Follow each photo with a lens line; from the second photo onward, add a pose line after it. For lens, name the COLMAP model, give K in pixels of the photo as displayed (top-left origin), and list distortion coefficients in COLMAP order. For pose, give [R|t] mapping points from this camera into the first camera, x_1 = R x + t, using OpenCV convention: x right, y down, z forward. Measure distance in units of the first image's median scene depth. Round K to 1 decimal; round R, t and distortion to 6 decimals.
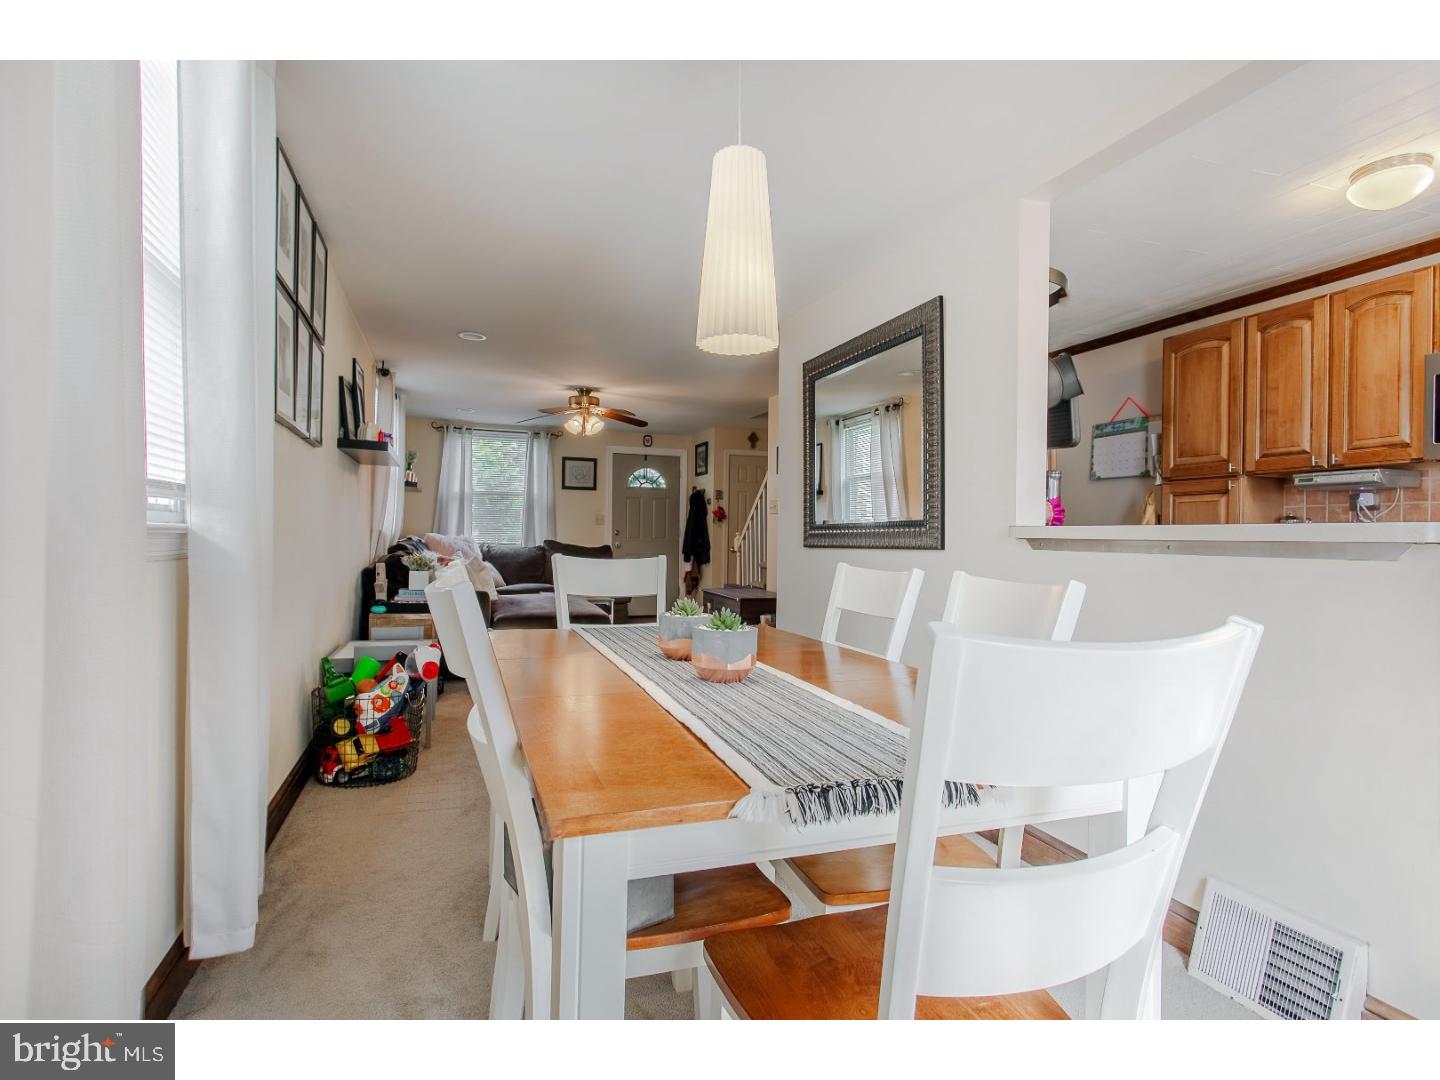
lens RADIAL K [[683.1, 0, 720.5], [0, 683.1, 537.7], [0, 0, 1]] dist [-0.003073, 0.001526]
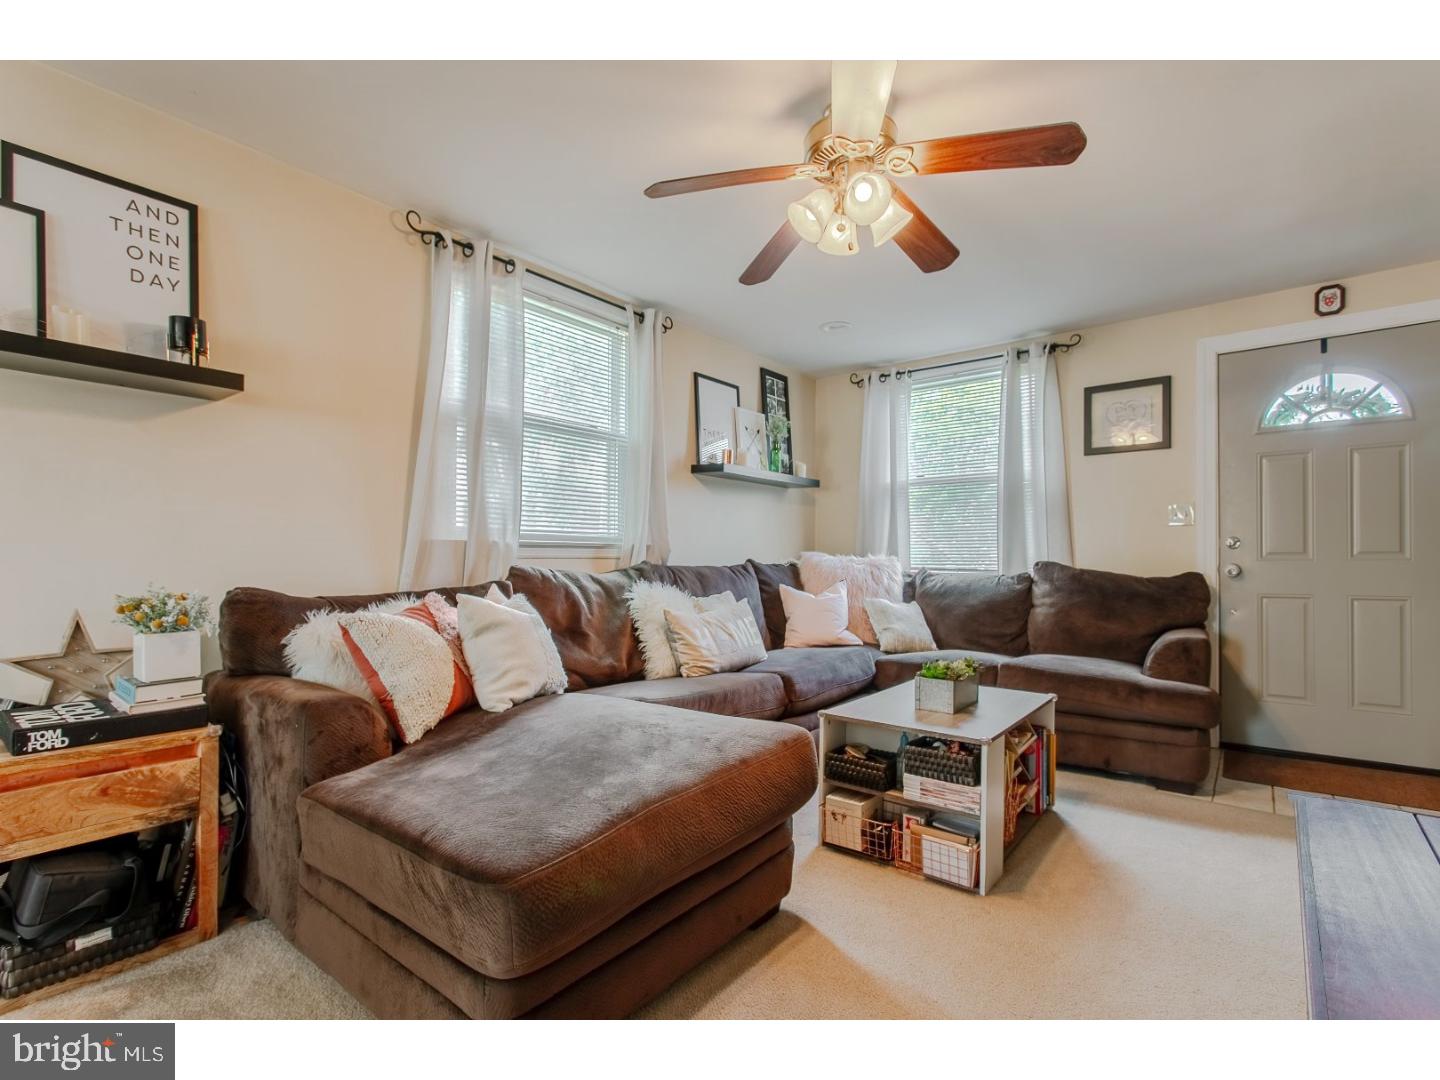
lens RADIAL K [[683.1, 0, 710.4], [0, 683.1, 550.5], [0, 0, 1]] dist [-0.003073, 0.001526]
pose [[0.495884, -0.022086, -0.868108, 0.049215], [0.005200, 0.999734, -0.022465, 0.004512], [0.868373, 0.006626, 0.495867, 0.521555]]
